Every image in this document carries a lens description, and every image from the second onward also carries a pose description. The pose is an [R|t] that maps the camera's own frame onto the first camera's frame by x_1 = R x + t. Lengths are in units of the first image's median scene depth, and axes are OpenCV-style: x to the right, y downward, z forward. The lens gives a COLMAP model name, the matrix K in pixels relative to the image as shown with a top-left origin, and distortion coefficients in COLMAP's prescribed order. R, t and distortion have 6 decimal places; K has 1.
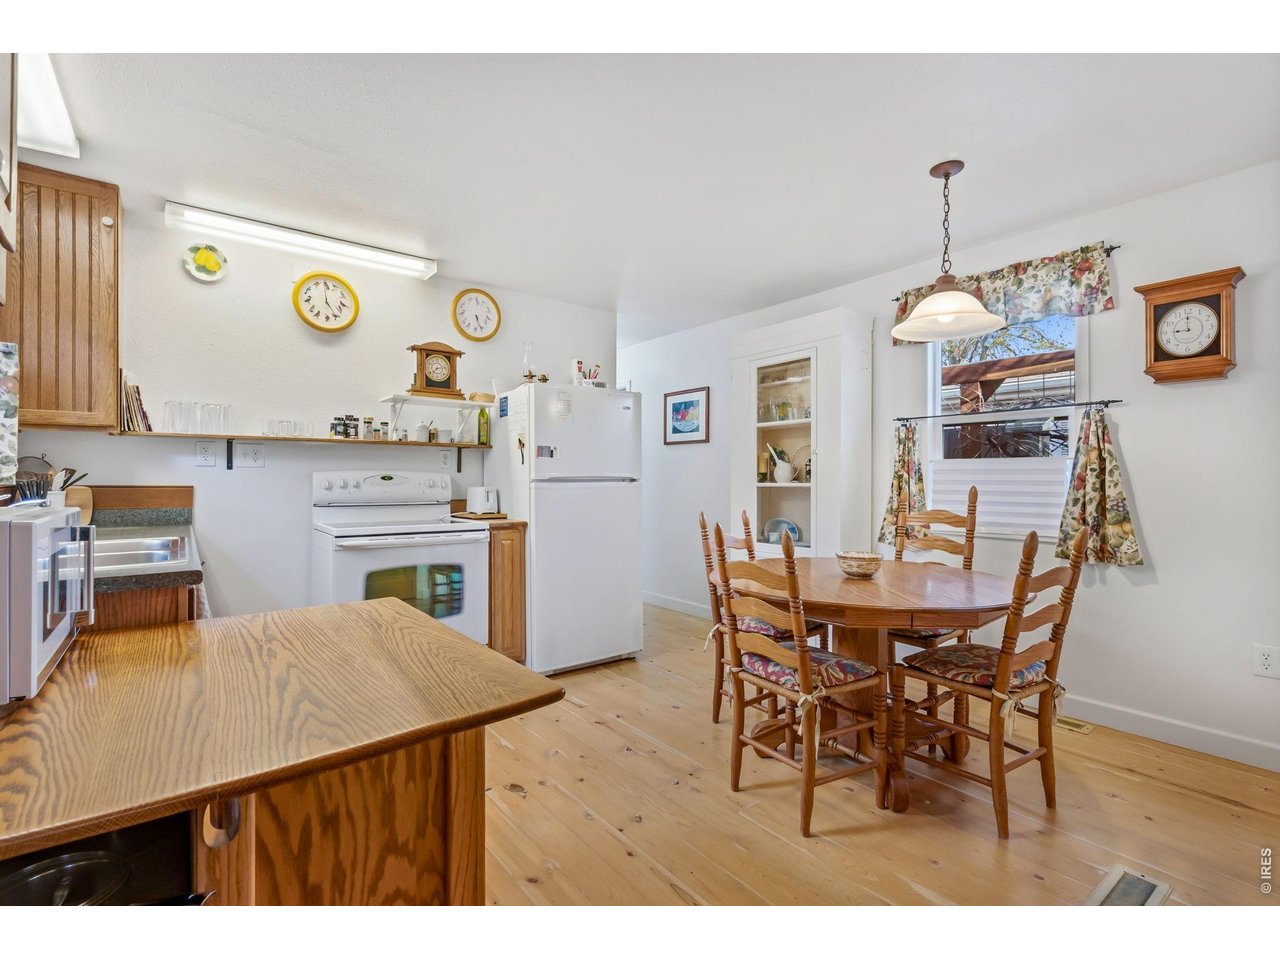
lens RADIAL K [[591.3, 0, 639.5], [0, 591.3, 475.1], [0, 0, 1]] dist [-0.001451, 0.001488]
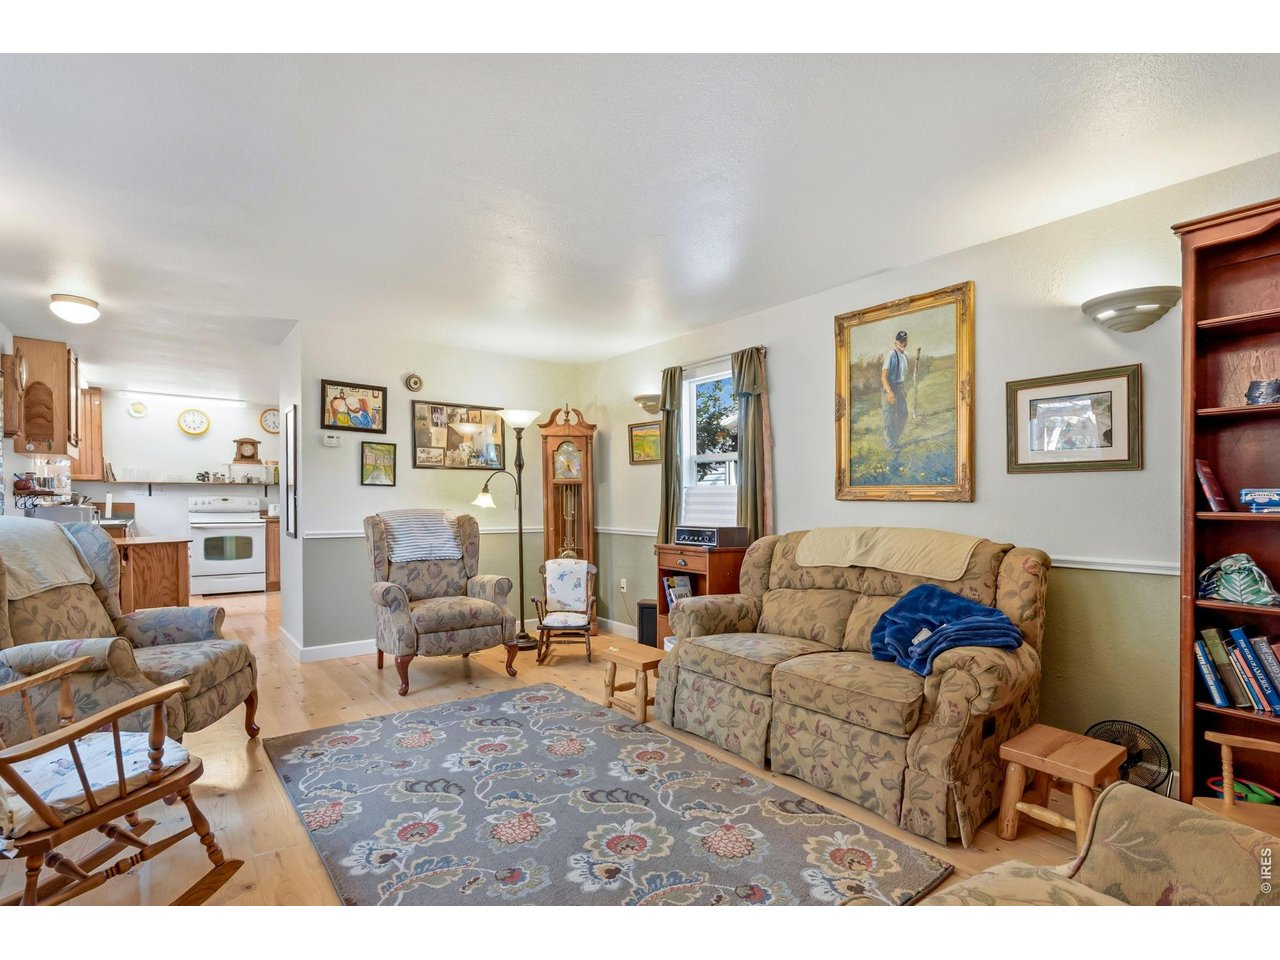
lens RADIAL K [[591.3, 0, 618.7], [0, 591.3, 512.2], [0, 0, 1]] dist [-0.001451, 0.001488]
pose [[0.999994, 0.002434, 0.002580, 1.070840], [-0.002497, 0.999695, 0.024556, -0.007320], [-0.002519, -0.024562, 0.999695, -1.247187]]
